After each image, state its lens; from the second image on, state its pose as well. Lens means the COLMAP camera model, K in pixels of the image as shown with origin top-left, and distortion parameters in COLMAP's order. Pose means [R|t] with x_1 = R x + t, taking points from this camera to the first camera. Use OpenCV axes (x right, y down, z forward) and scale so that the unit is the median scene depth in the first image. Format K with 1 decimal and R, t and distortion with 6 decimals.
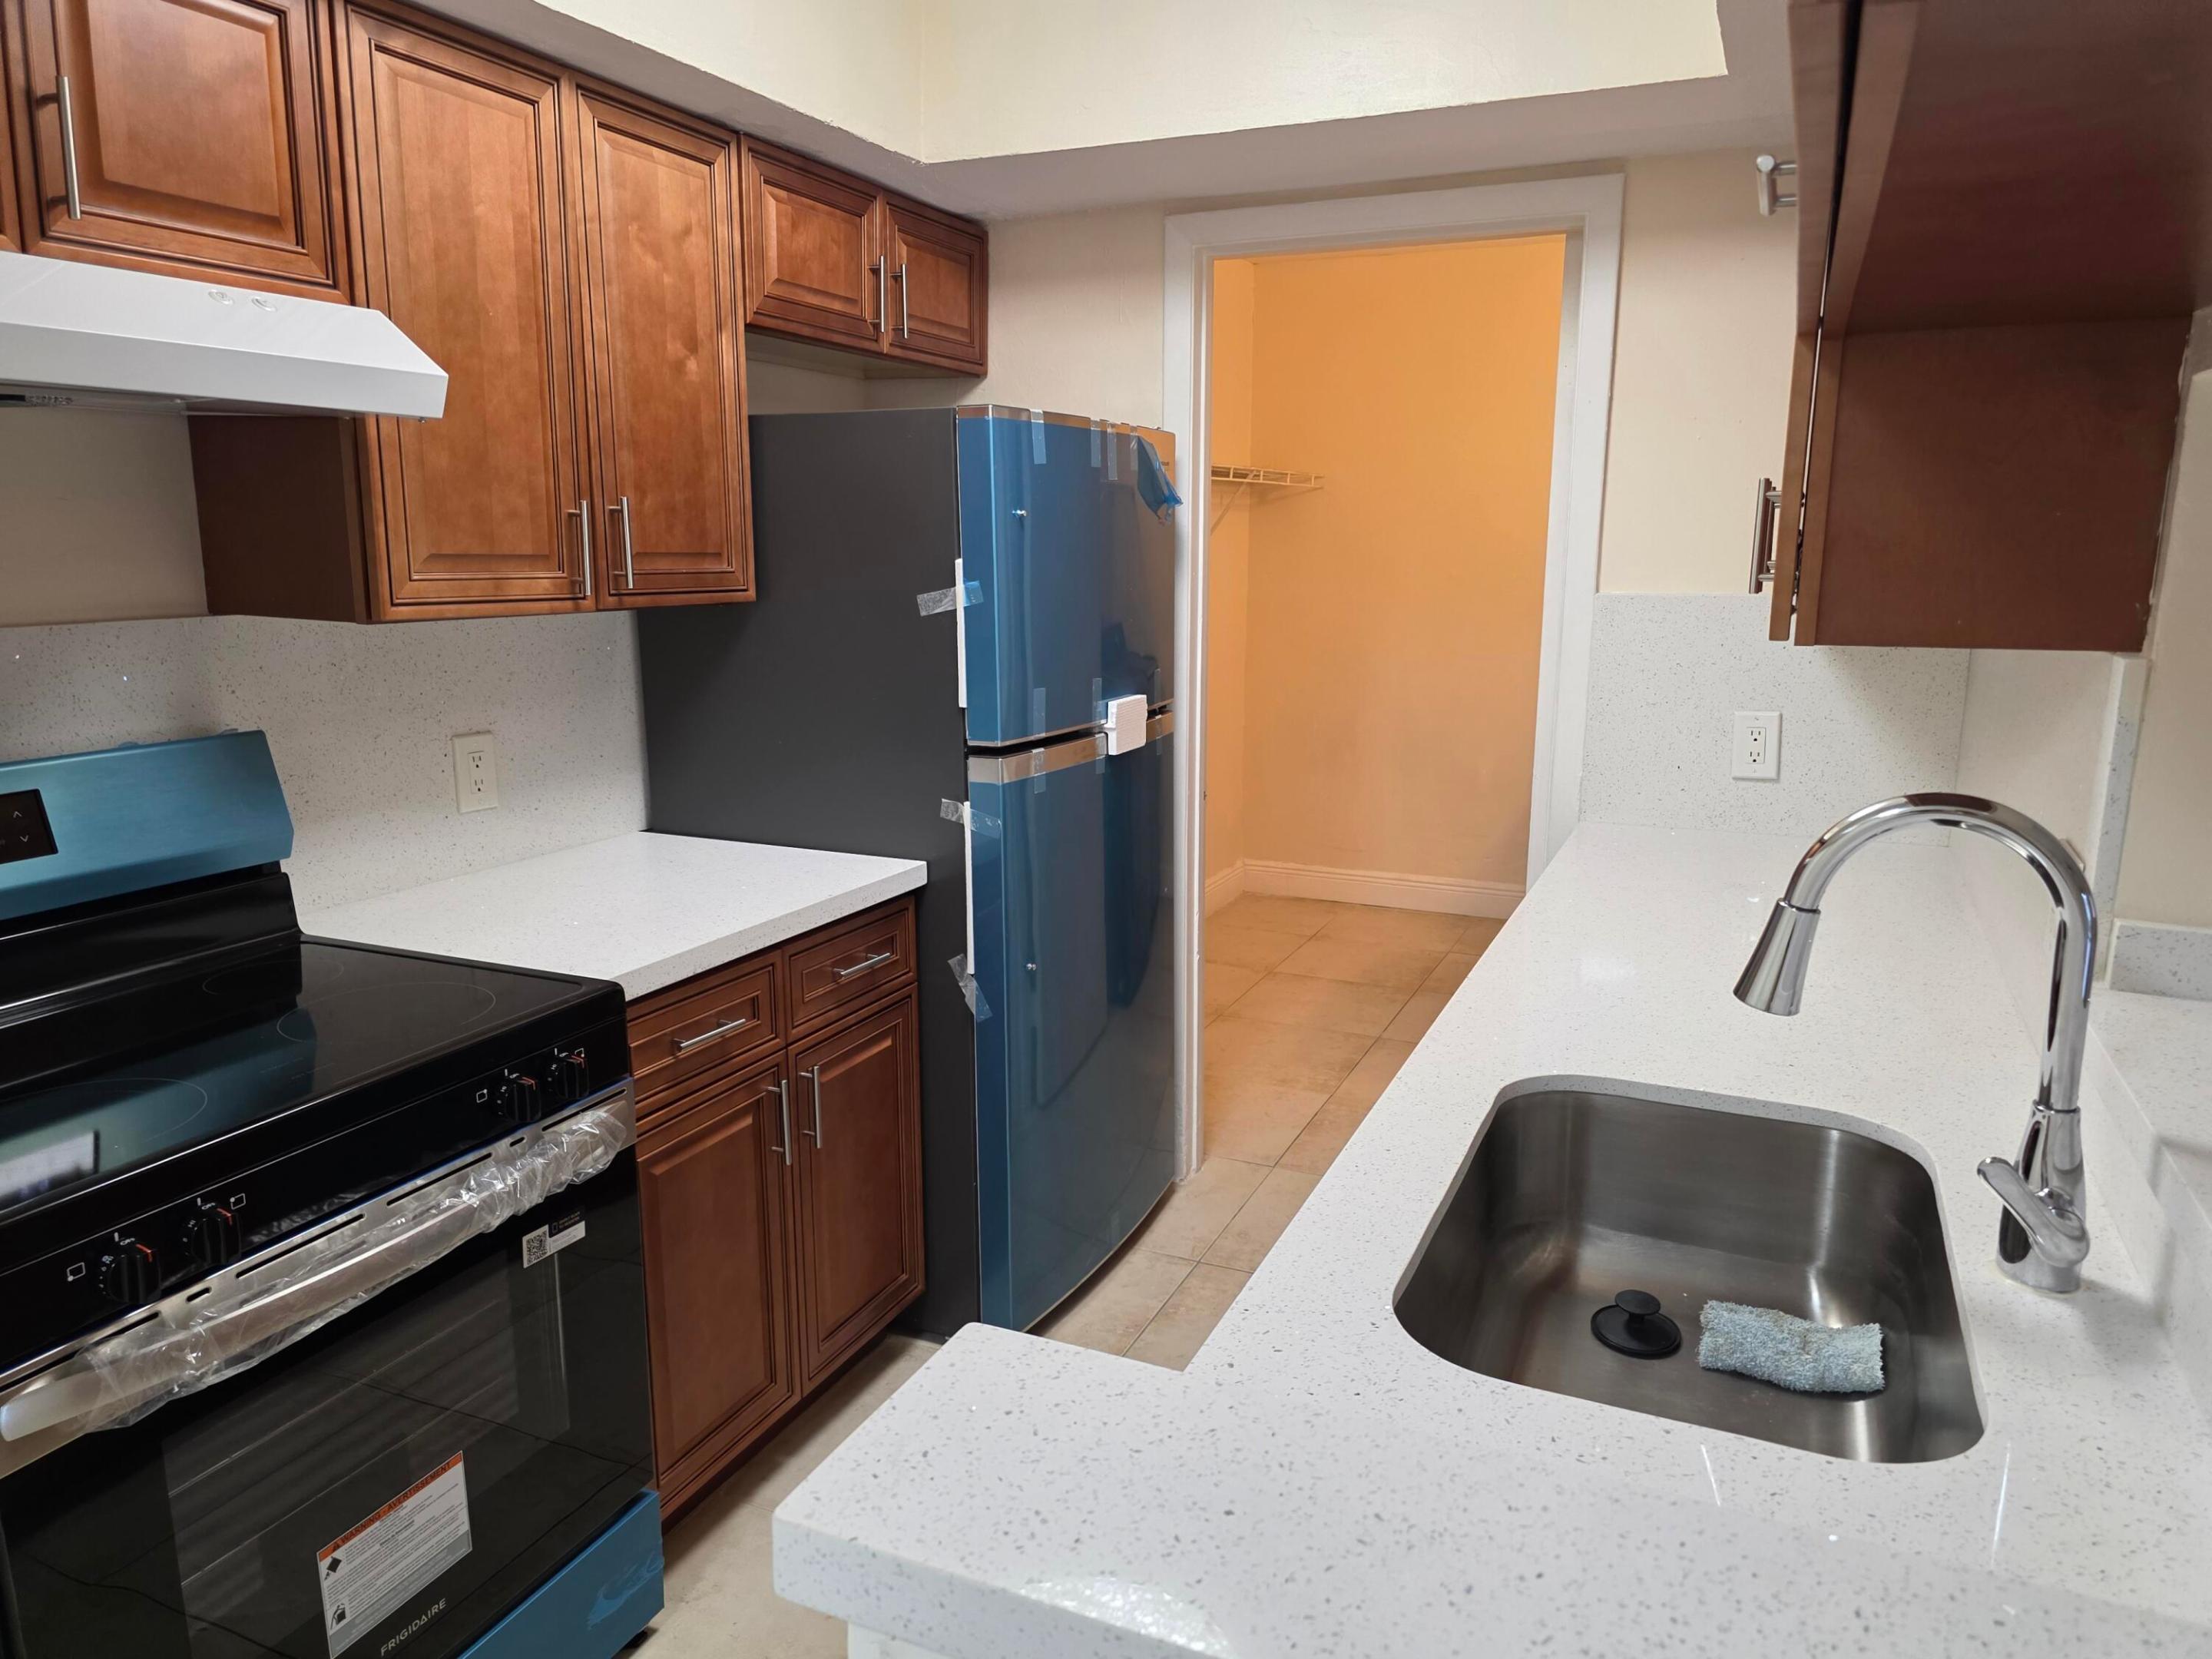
lens RADIAL K [[1485.4, 0, 1147.3], [0, 1485.4, 824.9], [0, 0, 1]] dist [0.075662, -0.099151]
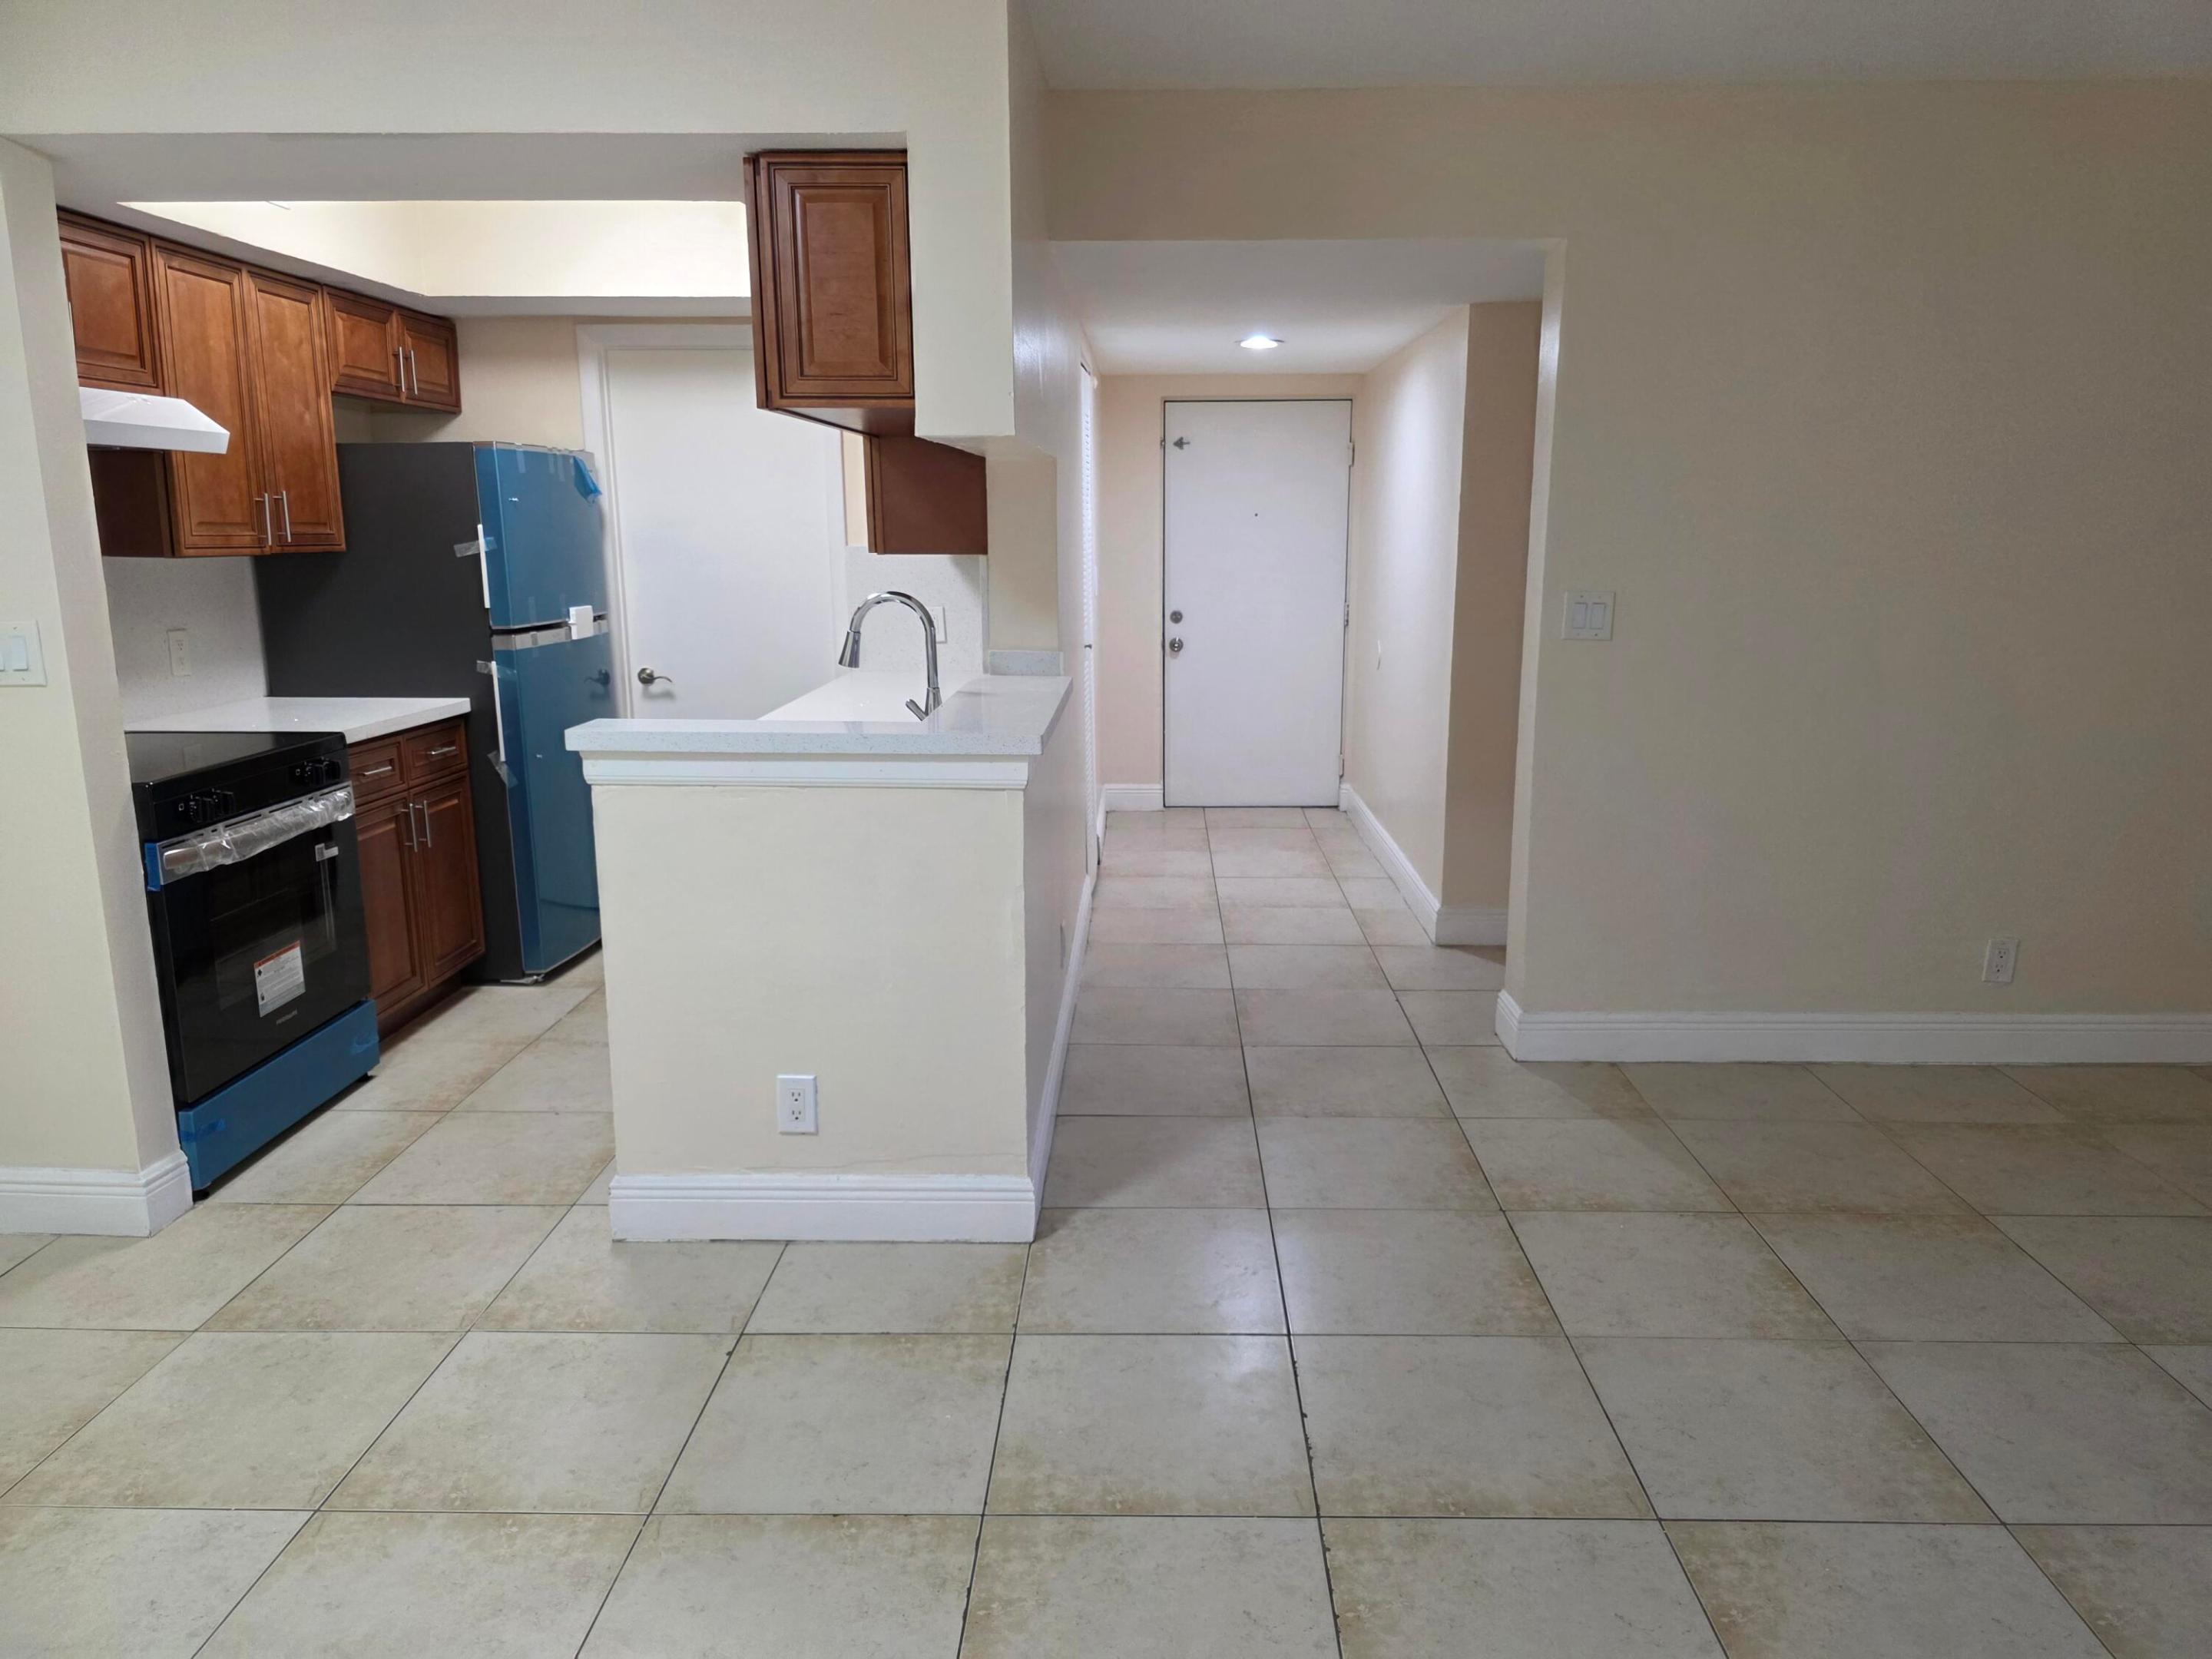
lens RADIAL K [[1485.4, 0, 1147.3], [0, 1485.4, 824.9], [0, 0, 1]] dist [0.075662, -0.099151]
pose [[0.923434, -0.081404, 0.375024, -0.093703], [0.078289, 0.996652, 0.023563, 0.209363], [-0.375687, 0.007601, 0.926716, -1.013936]]
